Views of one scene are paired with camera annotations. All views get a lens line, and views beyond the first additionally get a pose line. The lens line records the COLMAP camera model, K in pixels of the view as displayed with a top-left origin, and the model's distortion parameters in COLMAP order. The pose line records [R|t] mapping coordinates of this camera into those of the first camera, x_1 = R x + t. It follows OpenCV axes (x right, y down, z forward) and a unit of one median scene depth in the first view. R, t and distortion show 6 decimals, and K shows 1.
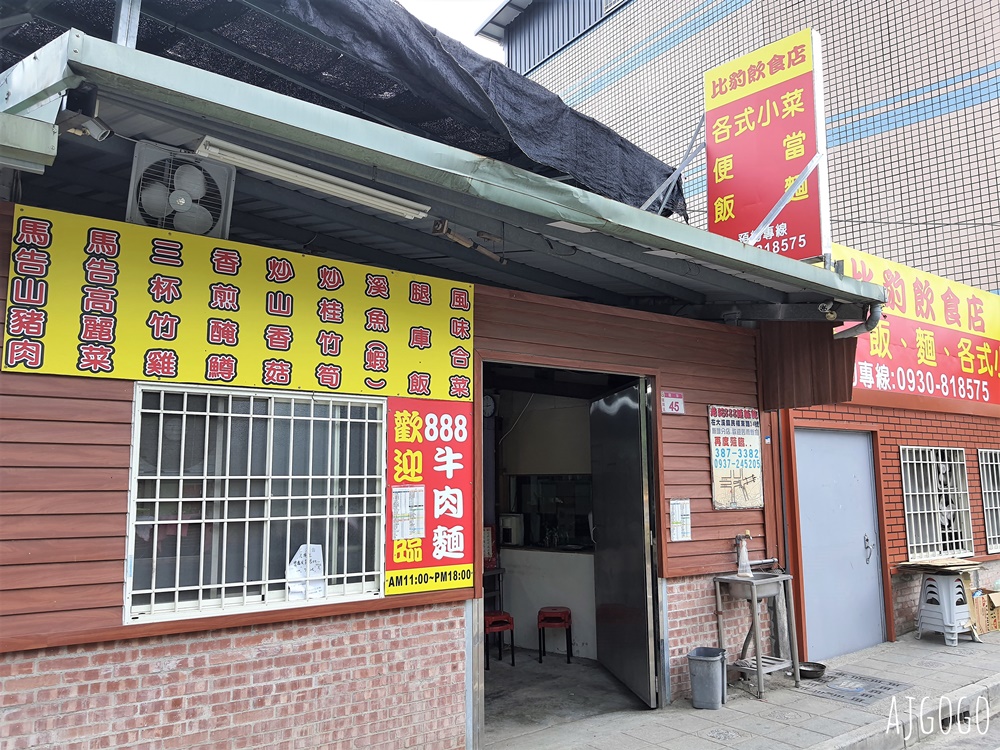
lens RADIAL K [[779.7, 0, 500.0], [0, 779.7, 375.0], [0, 0, 1]] dist [0.075153, -0.143616]
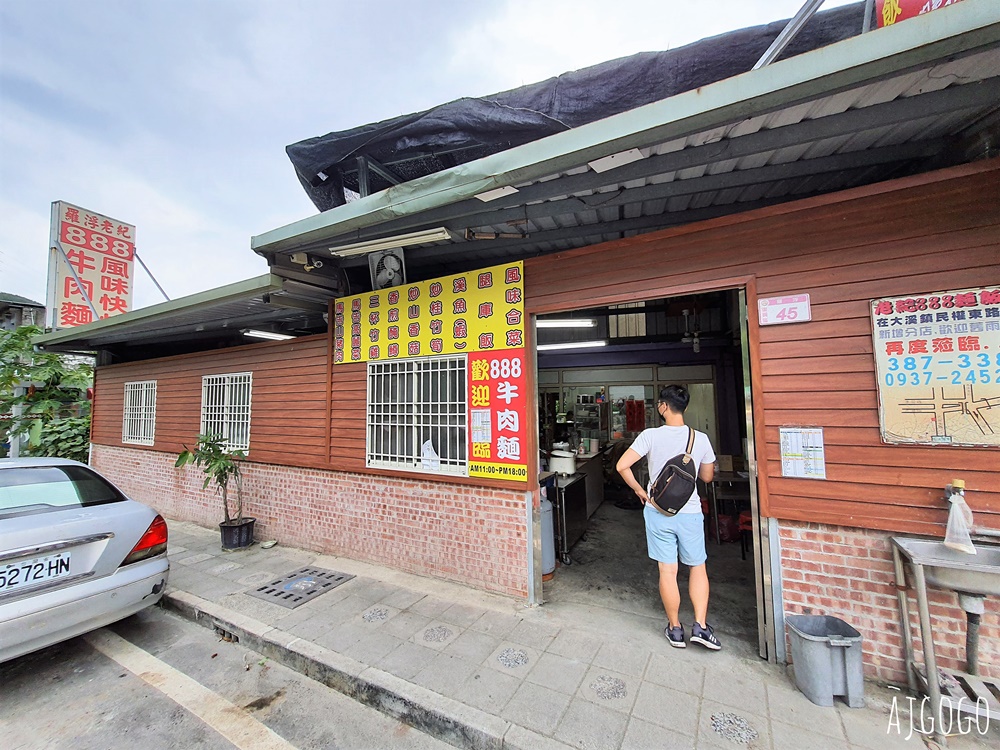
lens RADIAL K [[402.1, 0, 500.5], [0, 402.1, 371.2], [0, 0, 1]] dist [-0.000509, 0.000006]
pose [[0.410074, -0.064717, -0.909753, 0.620666], [0.136704, 0.990572, -0.008847, 0.081013], [0.901749, -0.120739, 0.415056, 0.712640]]
